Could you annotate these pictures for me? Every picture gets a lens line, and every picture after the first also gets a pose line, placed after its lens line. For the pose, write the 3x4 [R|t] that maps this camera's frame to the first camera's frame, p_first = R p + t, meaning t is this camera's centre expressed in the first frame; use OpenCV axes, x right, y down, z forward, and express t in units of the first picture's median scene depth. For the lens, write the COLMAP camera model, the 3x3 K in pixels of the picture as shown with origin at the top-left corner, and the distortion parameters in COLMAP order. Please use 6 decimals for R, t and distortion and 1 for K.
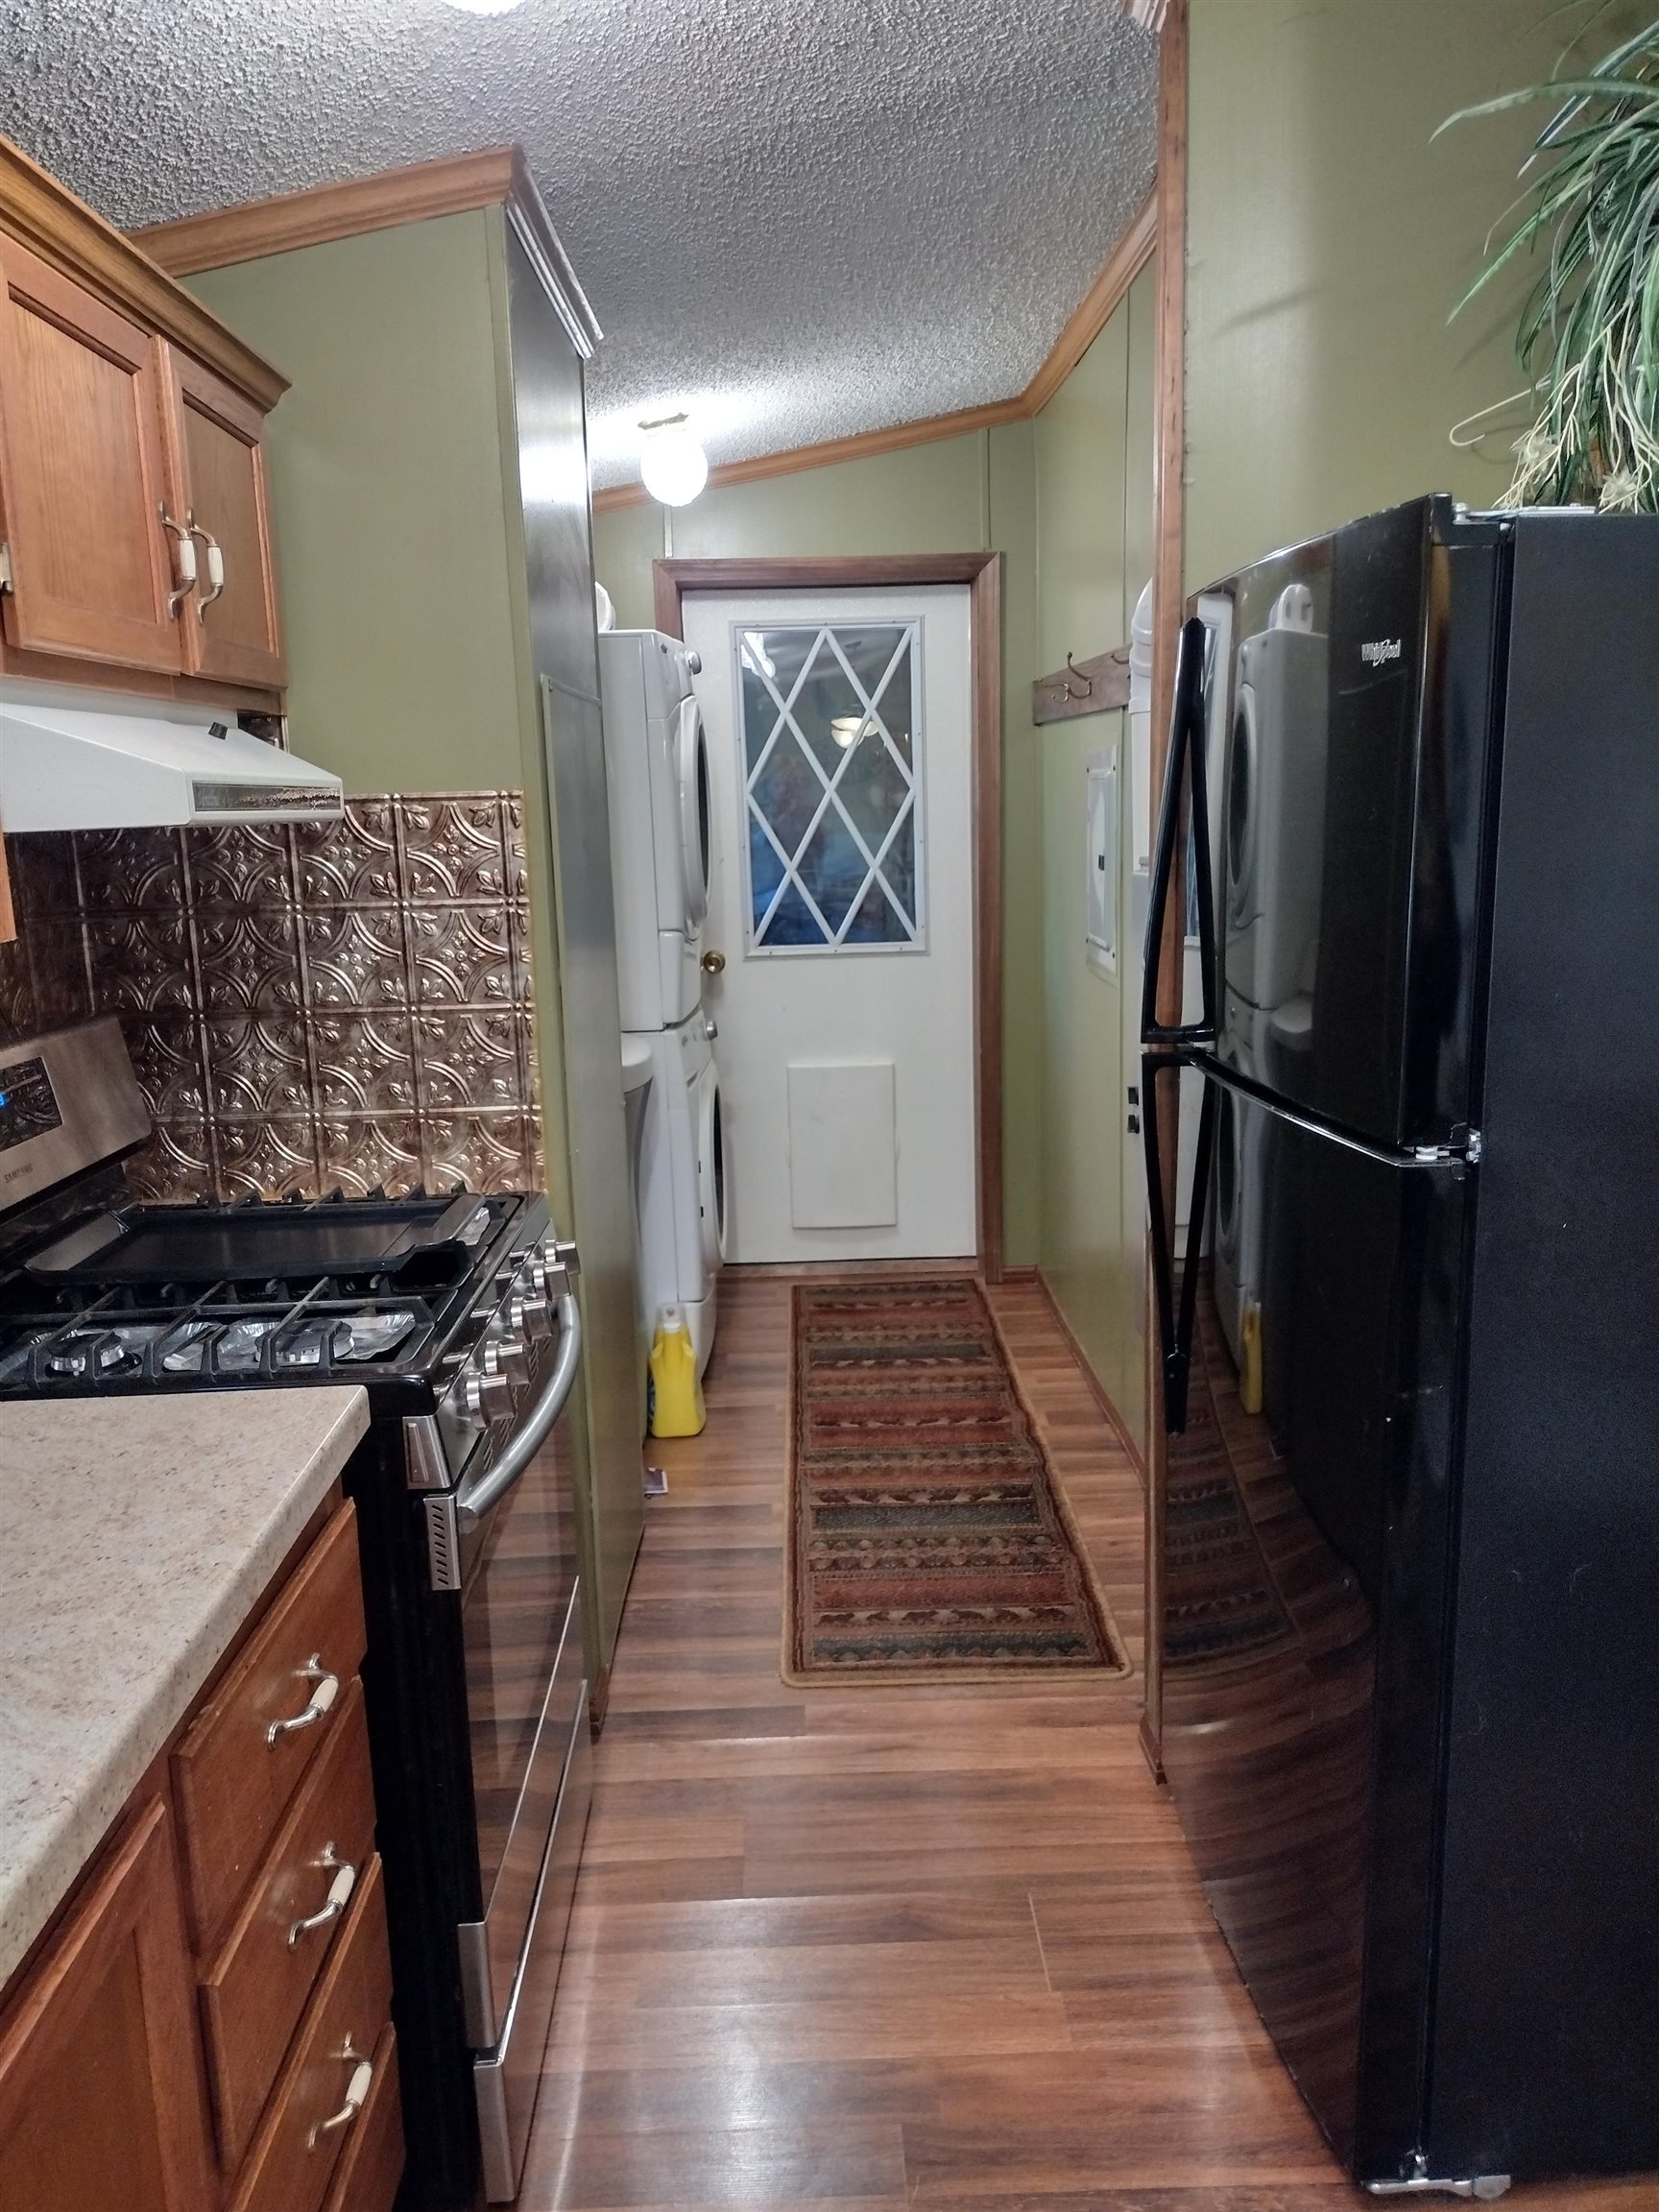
lens RADIAL K [[1646.9, 0, 829.5], [0, 1646.9, 1106.0], [0, 0, 1]] dist [0.007841, 0.000667]
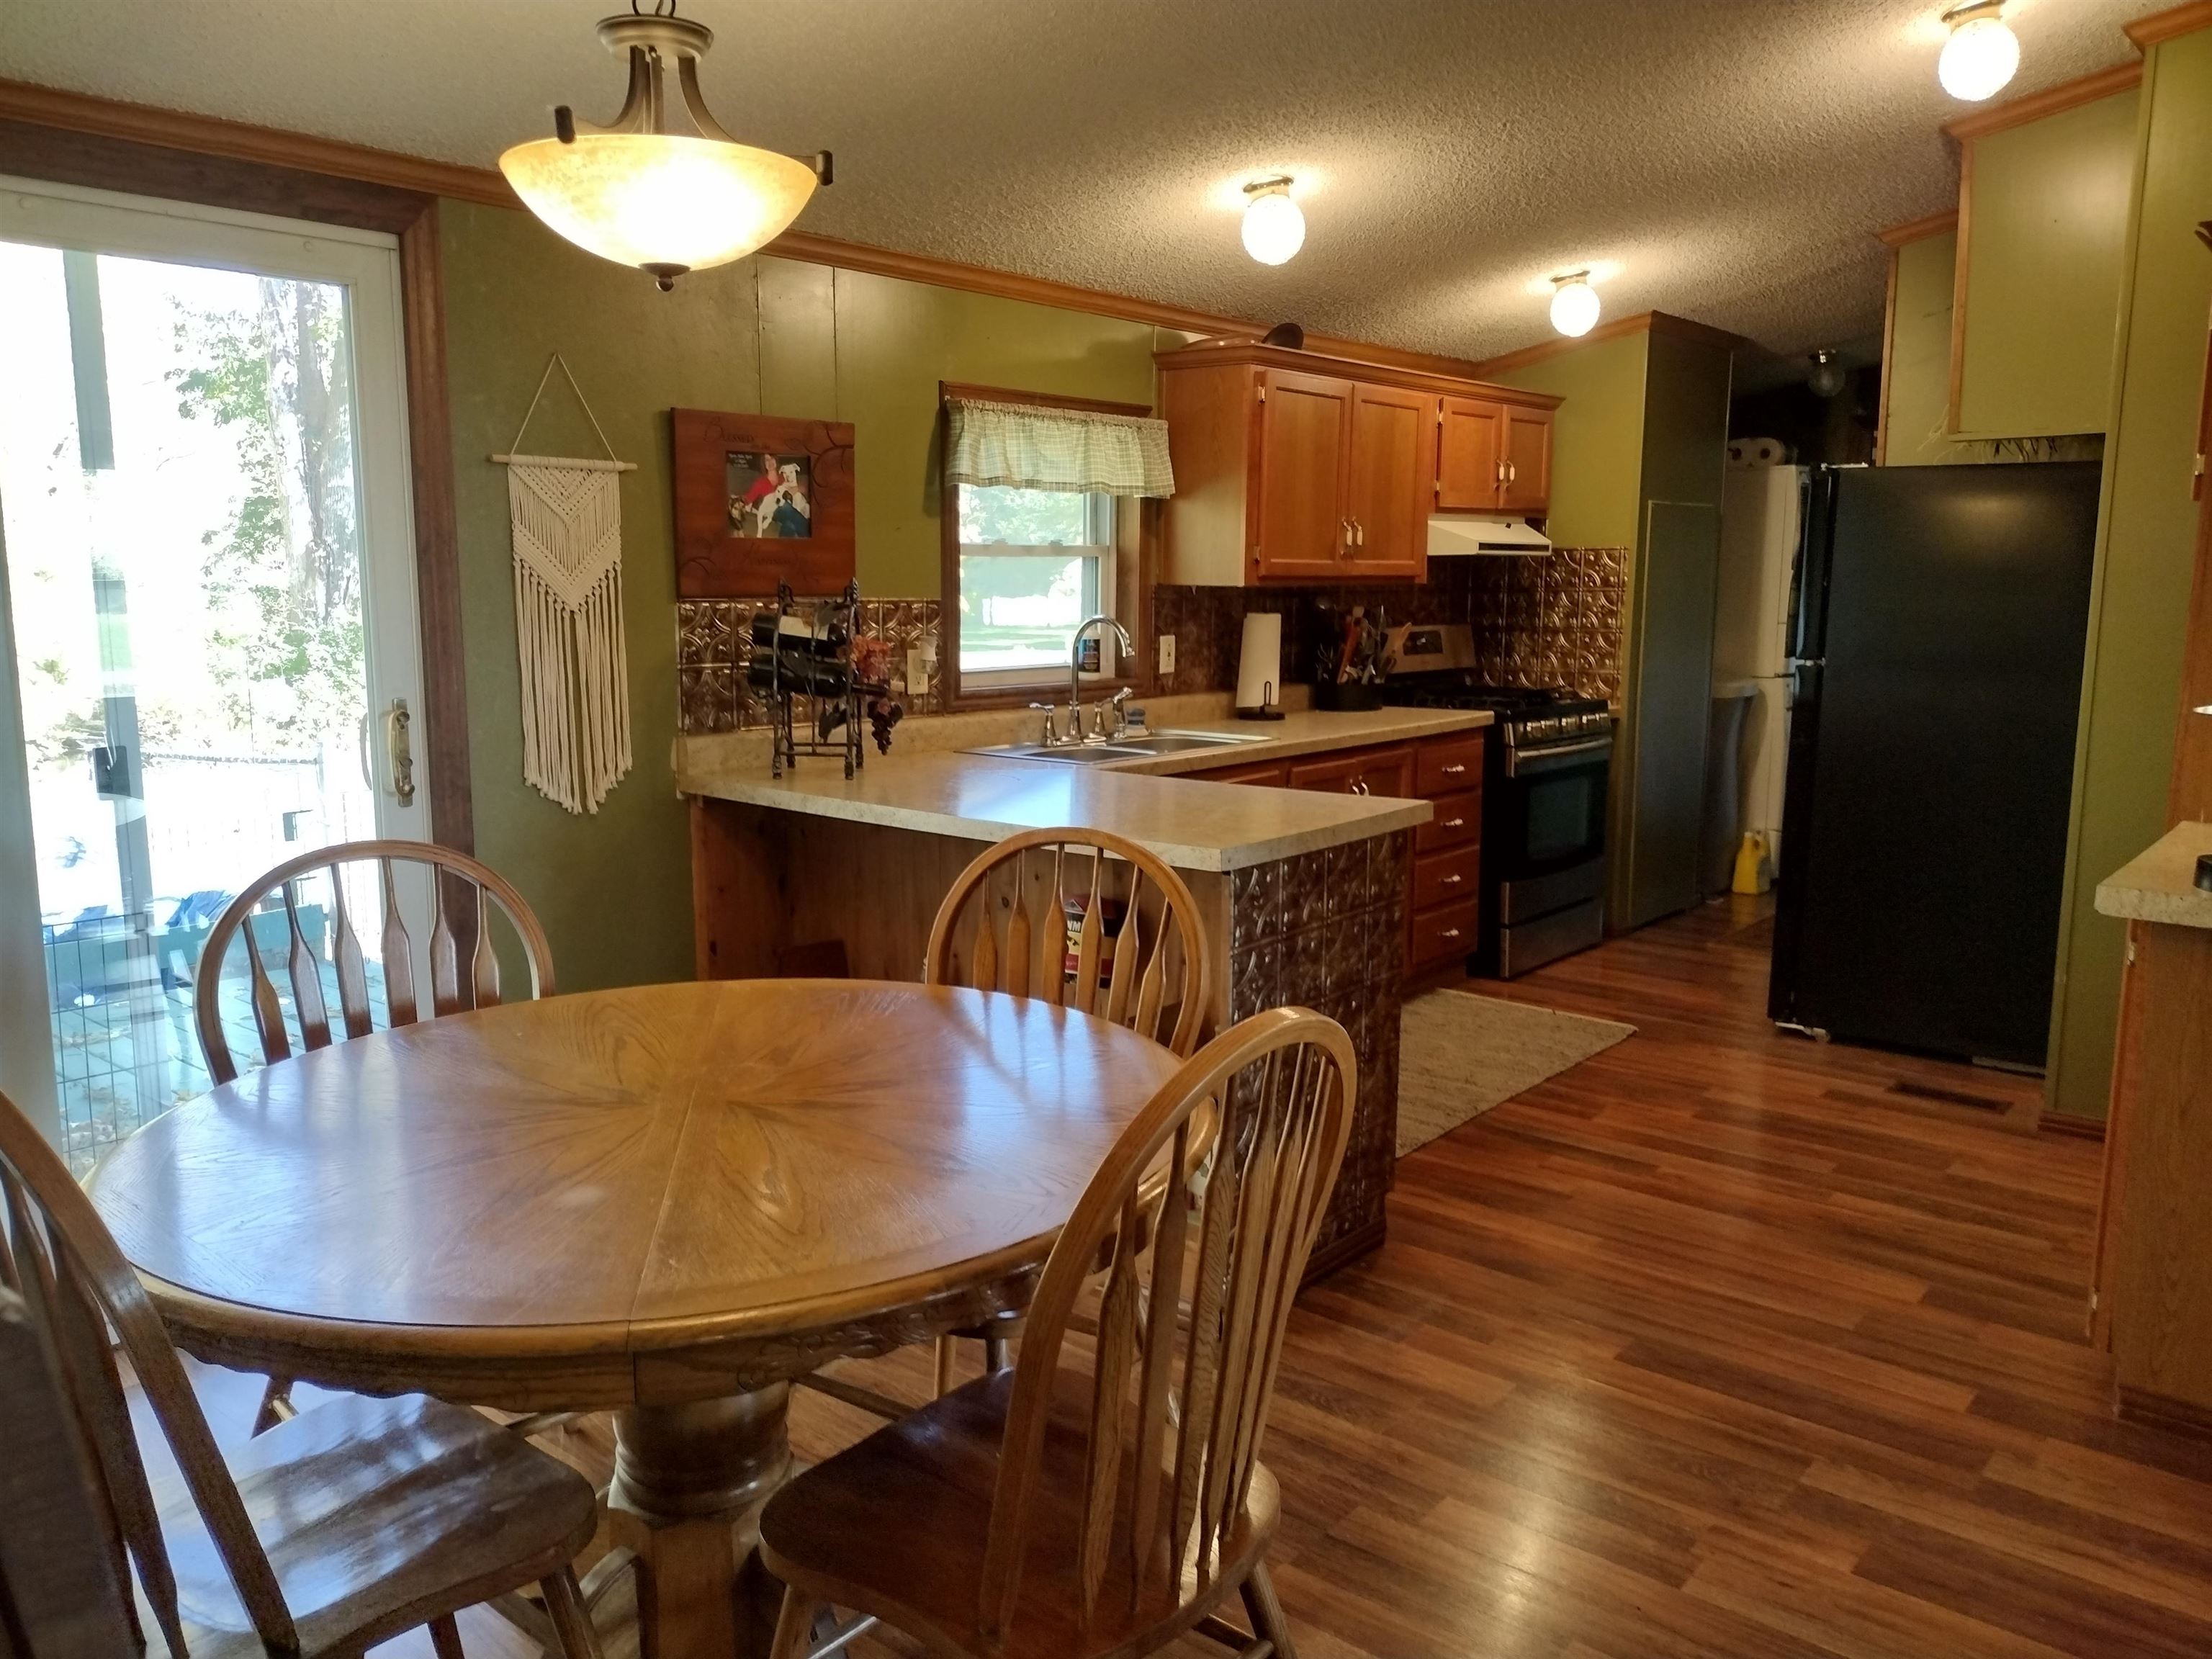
lens RADIAL K [[1646.9, 0, 1106.0], [0, 1646.9, 829.5], [0, 0, 1]] dist [0.007841, 0.000667]
pose [[0.744310, 0.130932, -0.654874, 0.943749], [-0.144085, 0.988982, 0.033969, 0.272672], [0.652106, 0.069074, 0.754975, -1.437439]]
